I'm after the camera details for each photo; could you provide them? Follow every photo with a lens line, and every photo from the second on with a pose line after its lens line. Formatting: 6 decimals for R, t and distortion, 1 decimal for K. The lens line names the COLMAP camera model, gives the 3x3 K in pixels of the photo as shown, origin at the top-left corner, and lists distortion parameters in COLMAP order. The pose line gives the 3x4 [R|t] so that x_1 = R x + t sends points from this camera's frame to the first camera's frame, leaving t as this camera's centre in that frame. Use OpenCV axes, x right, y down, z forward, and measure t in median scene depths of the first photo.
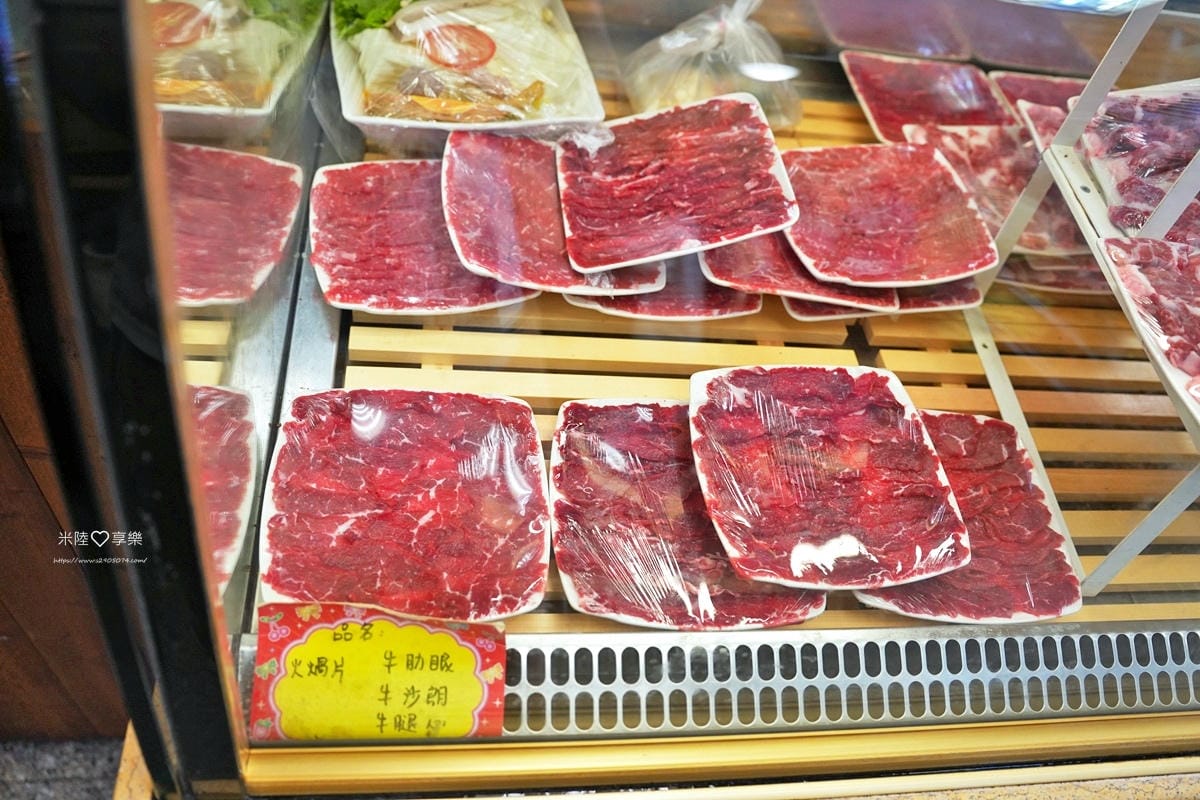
lens RADIAL K [[997.6, 0, 579.6], [0, 997.6, 404.3], [0, 0, 1]] dist [-0.095644, 0.007267]
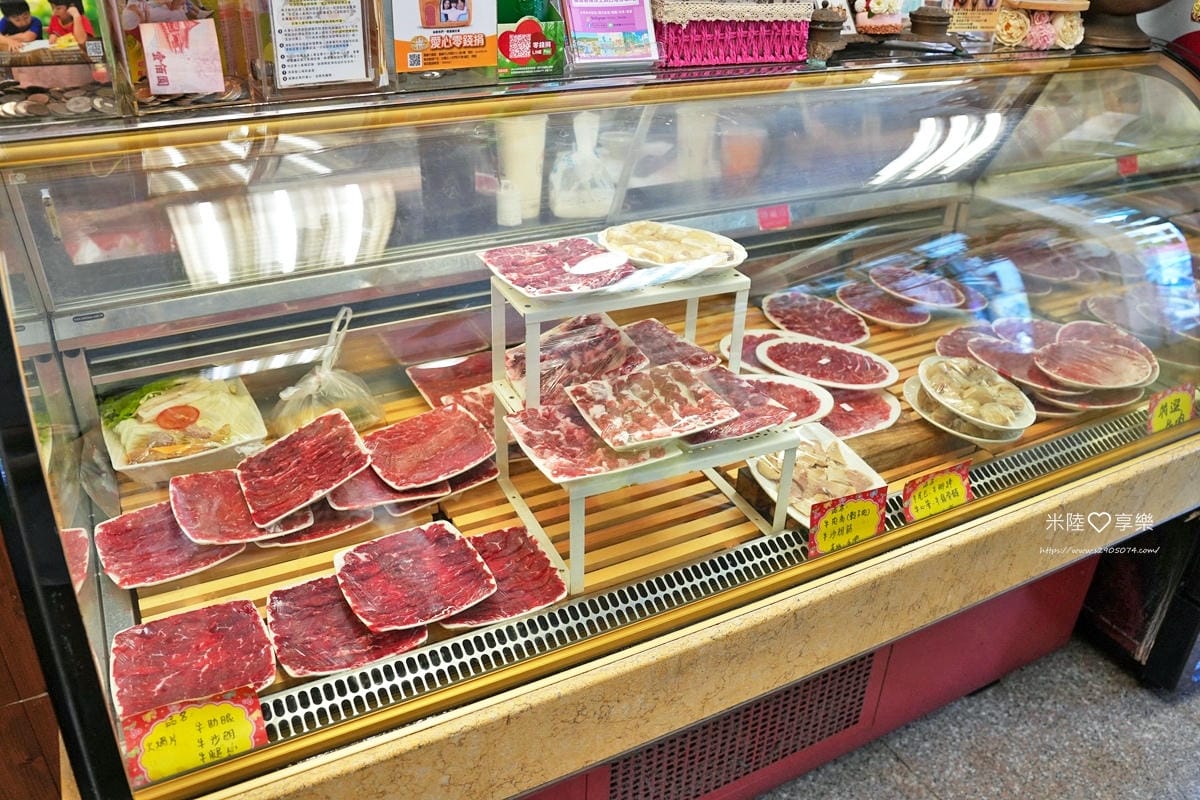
lens RADIAL K [[980.9, 0, 600.0], [0, 980.9, 400.0], [0, 0, 1]] dist [-0.093483, 0.053075]
pose [[0.913664, -0.294237, 0.280434, 0.136654], [0.369331, 0.889070, -0.270460, 0.365503], [-0.169746, 0.350683, 0.920982, -0.796659]]
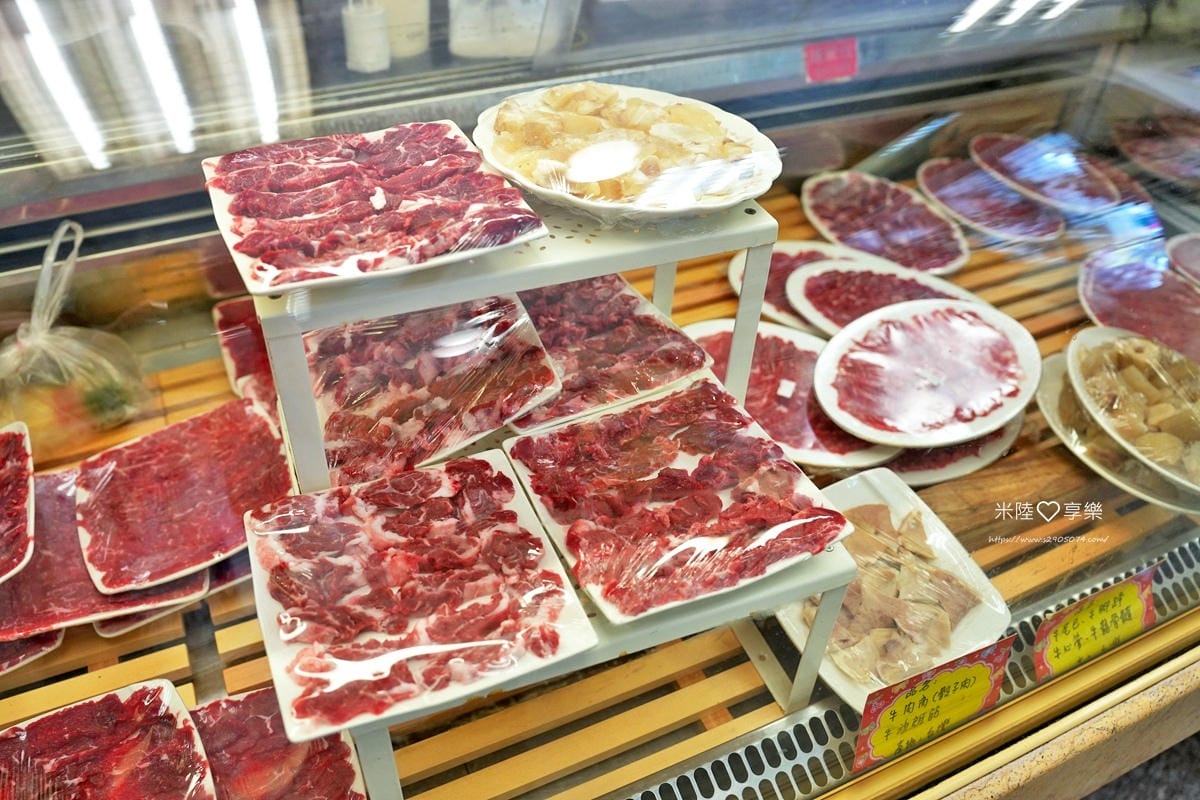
lens RADIAL K [[980.9, 0, 600.0], [0, 980.9, 400.0], [0, 0, 1]] dist [-0.093483, 0.053075]
pose [[0.931100, -0.309110, 0.193659, 0.617430], [0.332555, 0.937495, -0.102516, -0.051633], [-0.149866, 0.159855, 0.975698, -0.023839]]
